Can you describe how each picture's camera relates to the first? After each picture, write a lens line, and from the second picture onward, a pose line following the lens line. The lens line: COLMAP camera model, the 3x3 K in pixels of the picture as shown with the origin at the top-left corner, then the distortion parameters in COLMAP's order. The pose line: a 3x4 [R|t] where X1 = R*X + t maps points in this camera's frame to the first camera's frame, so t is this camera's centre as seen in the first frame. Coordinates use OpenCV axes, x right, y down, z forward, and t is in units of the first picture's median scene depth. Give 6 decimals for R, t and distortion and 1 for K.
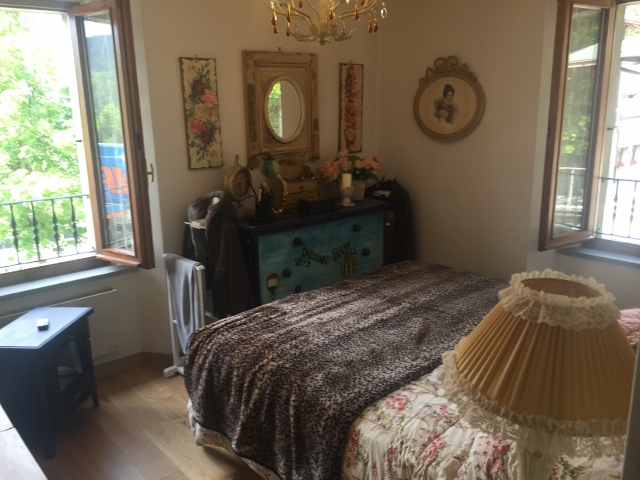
lens RADIAL K [[549.2, 0, 320.0], [0, 549.2, 240.0], [0, 0, 1]] dist [0.083424, -0.106035]
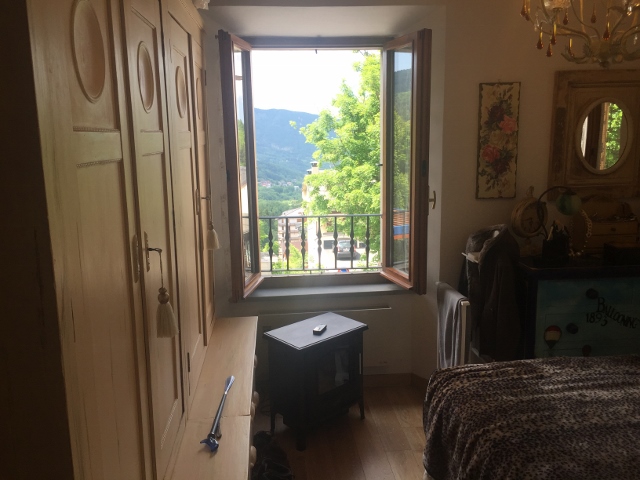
lens RADIAL K [[549.2, 0, 320.0], [0, 549.2, 240.0], [0, 0, 1]] dist [0.083424, -0.106035]
pose [[0.812448, 0.122809, -0.569953, 0.101886], [-0.140693, 0.989971, 0.012758, -0.032427], [0.565804, 0.069823, 0.821578, 0.070189]]
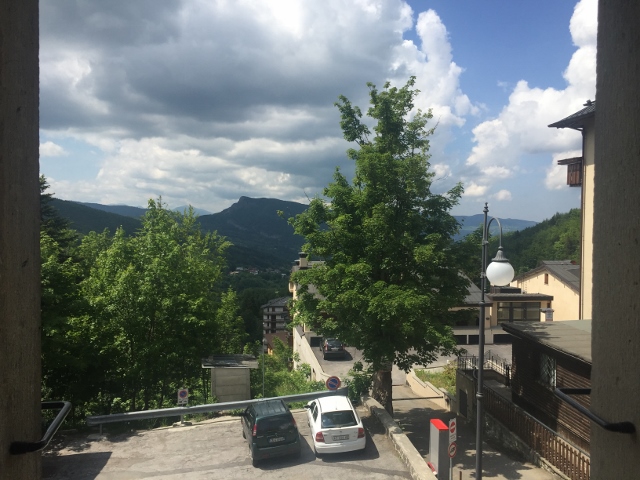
lens RADIAL K [[549.2, 0, 320.0], [0, 549.2, 240.0], [0, 0, 1]] dist [0.083424, -0.106035]
pose [[0.823024, 0.052286, -0.565595, -0.456114], [-0.161971, 0.976015, -0.145465, -0.239934], [0.544423, 0.211331, 0.811753, 0.805305]]
